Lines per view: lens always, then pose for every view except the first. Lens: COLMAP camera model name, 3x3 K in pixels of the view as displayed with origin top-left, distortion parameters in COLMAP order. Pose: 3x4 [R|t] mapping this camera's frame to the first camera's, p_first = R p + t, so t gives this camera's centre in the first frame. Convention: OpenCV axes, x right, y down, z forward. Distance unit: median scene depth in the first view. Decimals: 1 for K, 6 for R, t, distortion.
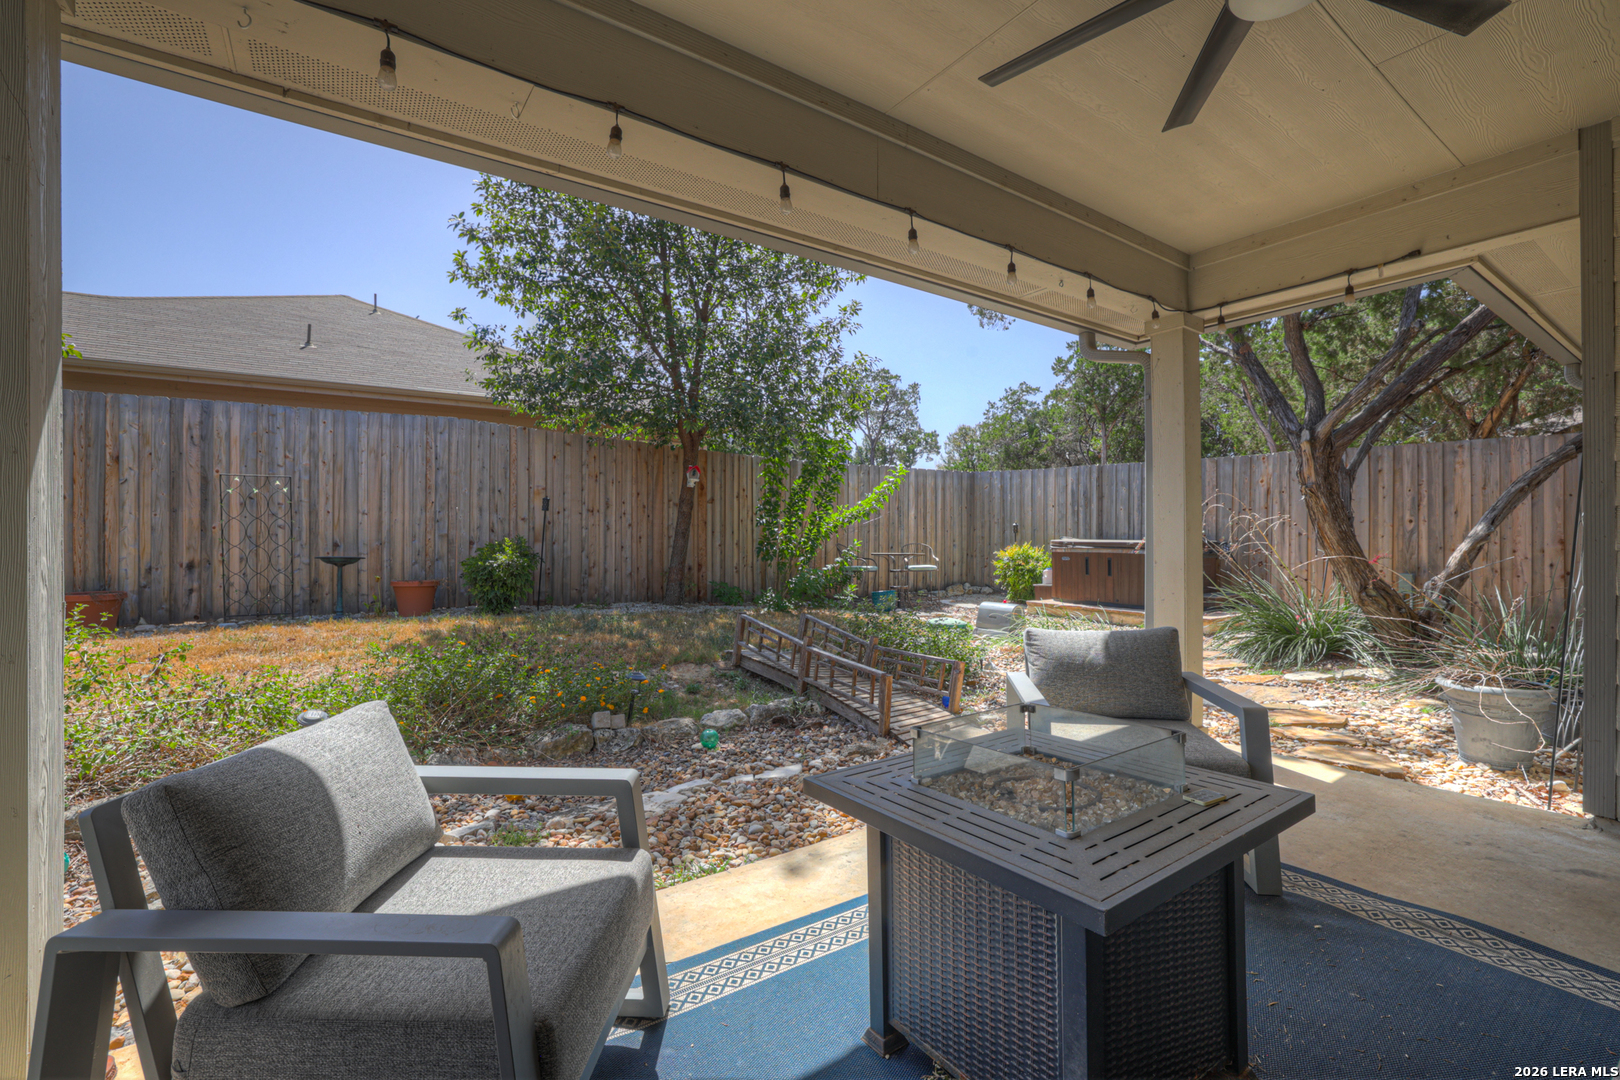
lens RADIAL K [[730.6, 0, 812.0], [0, 730.6, 524.1], [0, 0, 1]] dist [-0.000213, -0.000015]
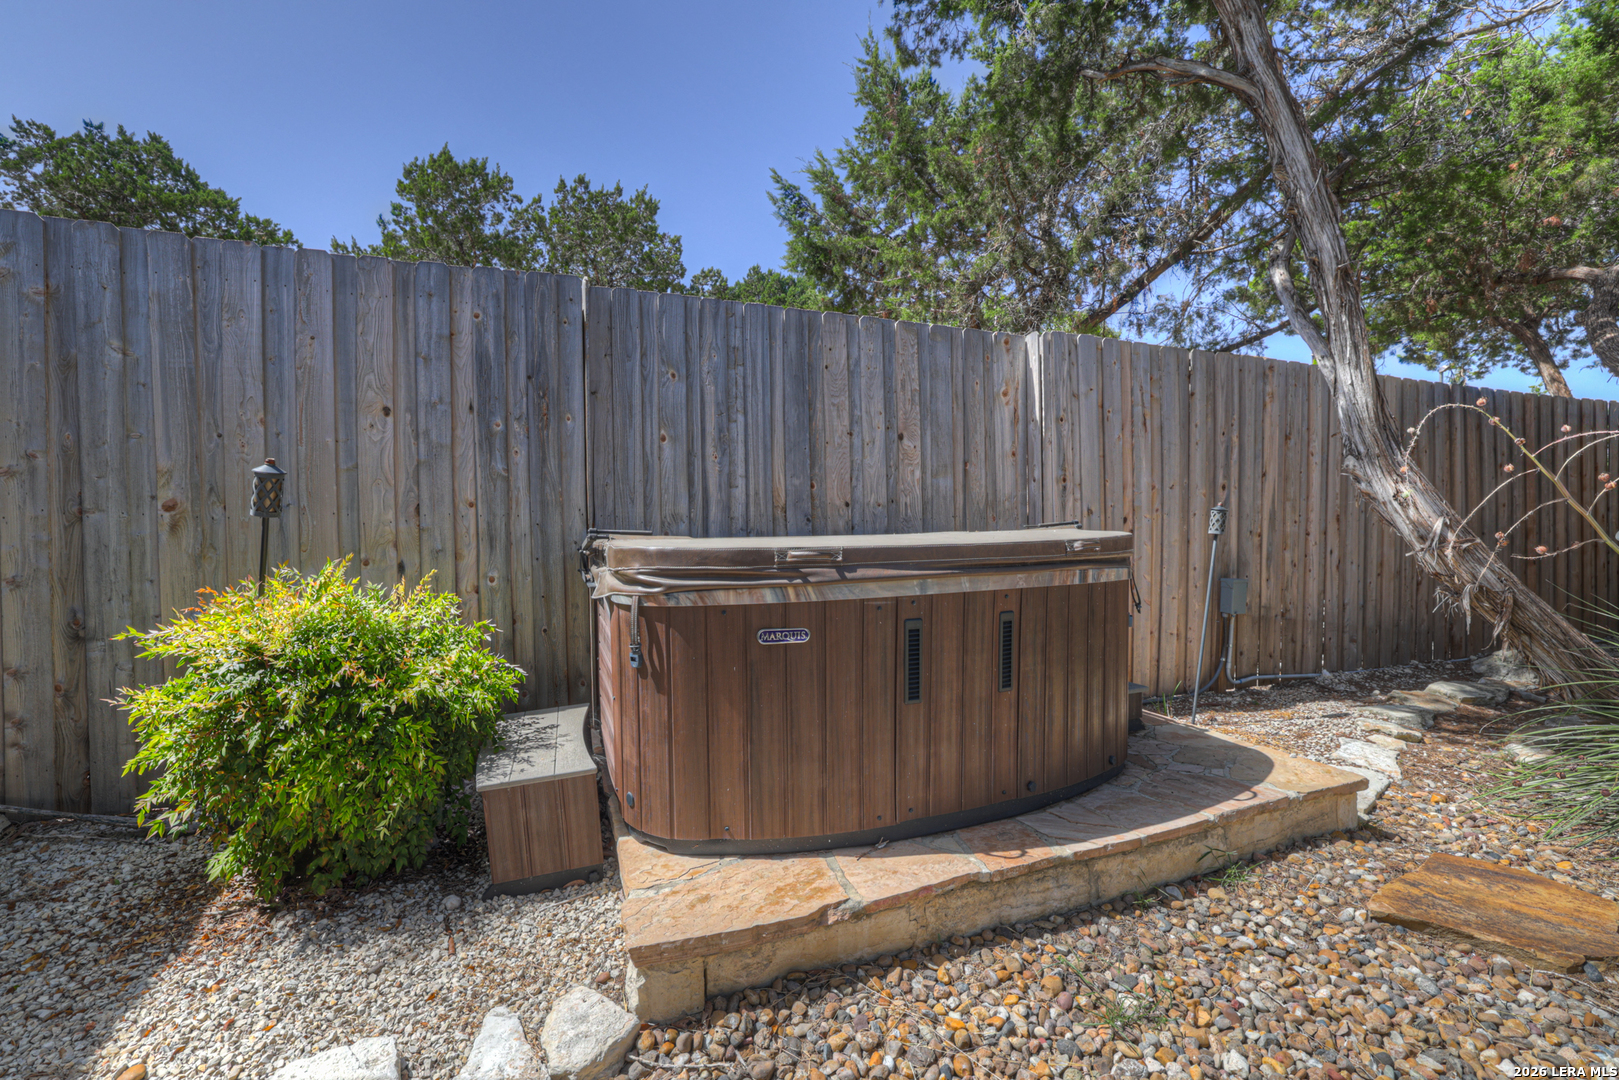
lens RADIAL K [[730.1, 0, 811.5], [0, 730.1, 524.1], [0, 0, 1]] dist [-0.000213, -0.000015]
pose [[0.299928, -0.013776, 0.953862, 0.158135], [0.005357, 0.999904, 0.012757, 0.013900], [-0.953947, 0.001284, 0.299973, 0.926452]]
